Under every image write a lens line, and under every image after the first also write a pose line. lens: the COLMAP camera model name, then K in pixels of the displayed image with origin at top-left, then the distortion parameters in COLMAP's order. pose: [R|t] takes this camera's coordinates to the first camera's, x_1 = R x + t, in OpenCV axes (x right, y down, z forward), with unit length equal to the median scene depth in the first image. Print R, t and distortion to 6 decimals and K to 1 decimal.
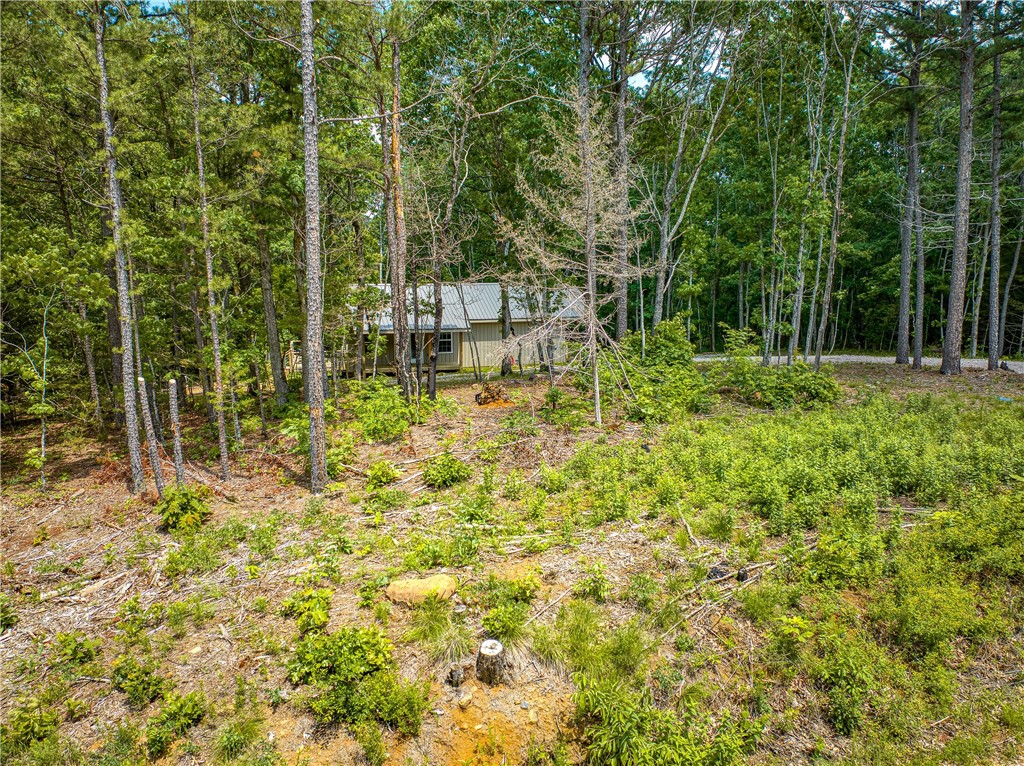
lens RADIAL K [[715.8, 0, 512.0], [0, 715.8, 383.0], [0, 0, 1]] dist [-0.001943, -0.063152]
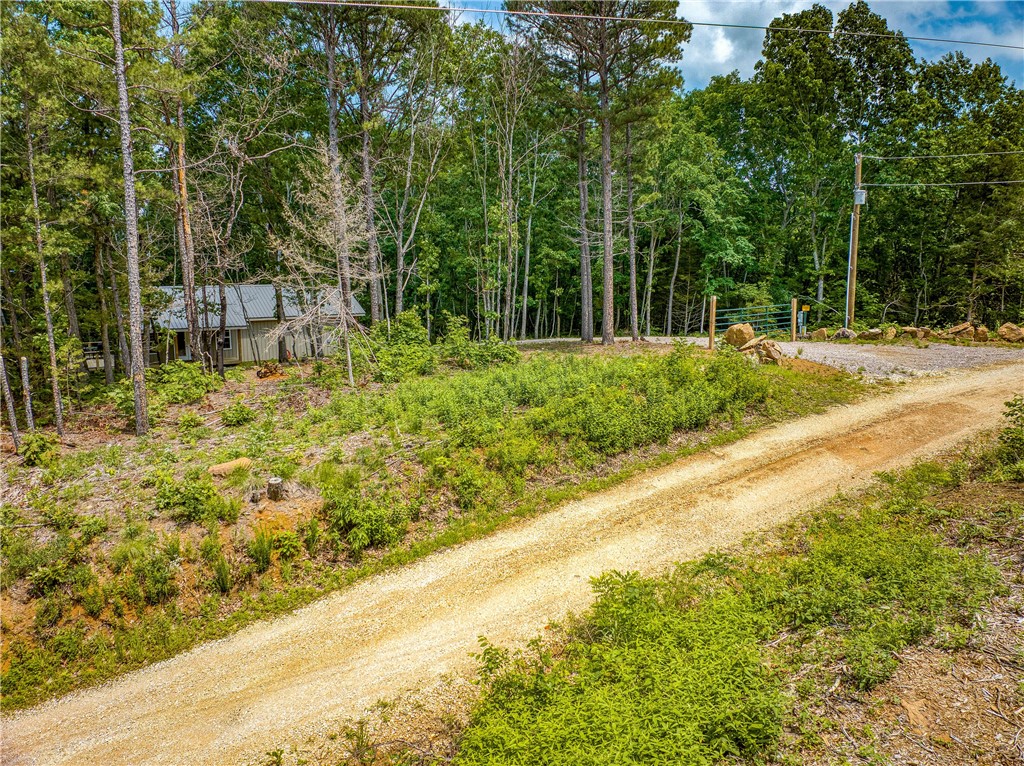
lens RADIAL K [[715.8, 0, 512.0], [0, 715.8, 383.0], [0, 0, 1]] dist [-0.001943, -0.063152]
pose [[0.955399, -0.047203, 0.291521, 0.013018], [0.047921, 0.998840, 0.004680, 0.063258], [-0.291404, 0.009499, 0.956553, -0.426105]]
